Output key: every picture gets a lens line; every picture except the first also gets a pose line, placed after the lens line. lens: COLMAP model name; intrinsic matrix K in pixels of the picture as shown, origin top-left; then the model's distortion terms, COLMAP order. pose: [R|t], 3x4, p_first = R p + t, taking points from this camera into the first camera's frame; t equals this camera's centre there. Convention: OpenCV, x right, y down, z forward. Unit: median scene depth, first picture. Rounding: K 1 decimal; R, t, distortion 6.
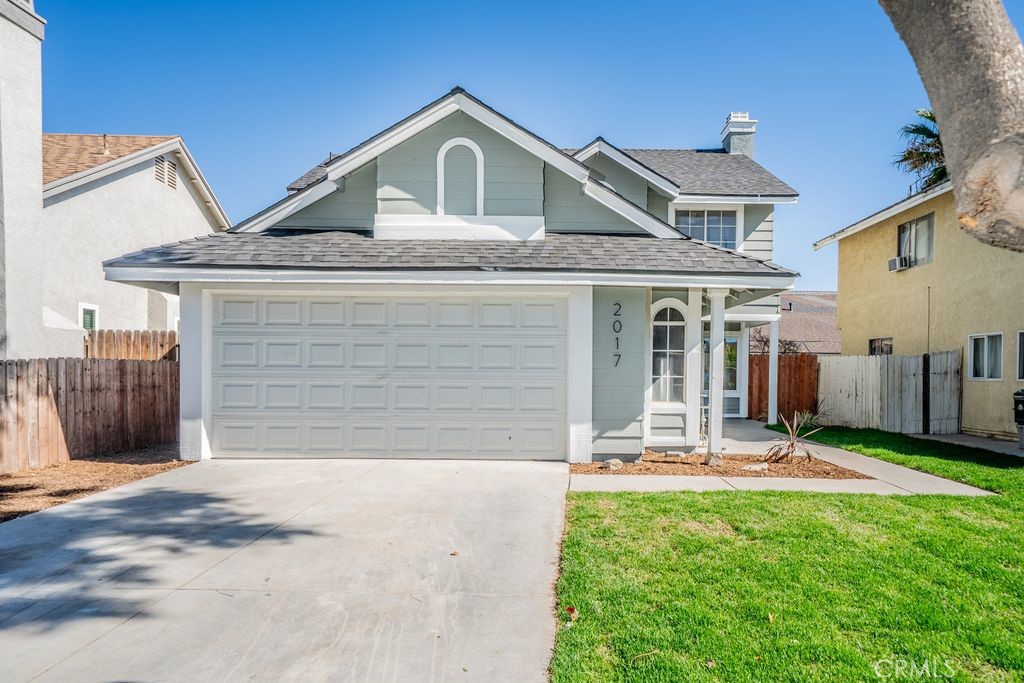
lens RADIAL K [[613.1, 0, 541.2], [0, 613.1, 387.8], [0, 0, 1]] dist [0.018264, 0.007560]
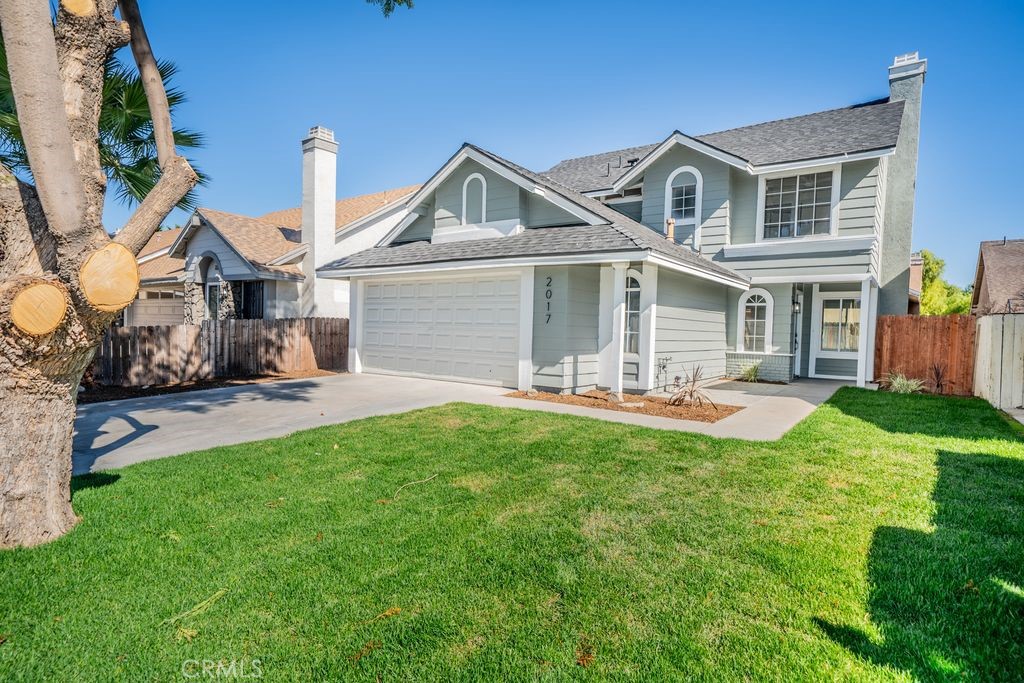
lens RADIAL K [[537.3, 0, 510.9], [0, 537.3, 346.0], [0, 0, 1]] dist [0.022393, 0.001938]
pose [[0.808684, 0.031502, -0.587399, 0.660540], [-0.032365, 0.999435, 0.009042, 0.007157], [0.587352, 0.011699, 0.809247, -0.023096]]
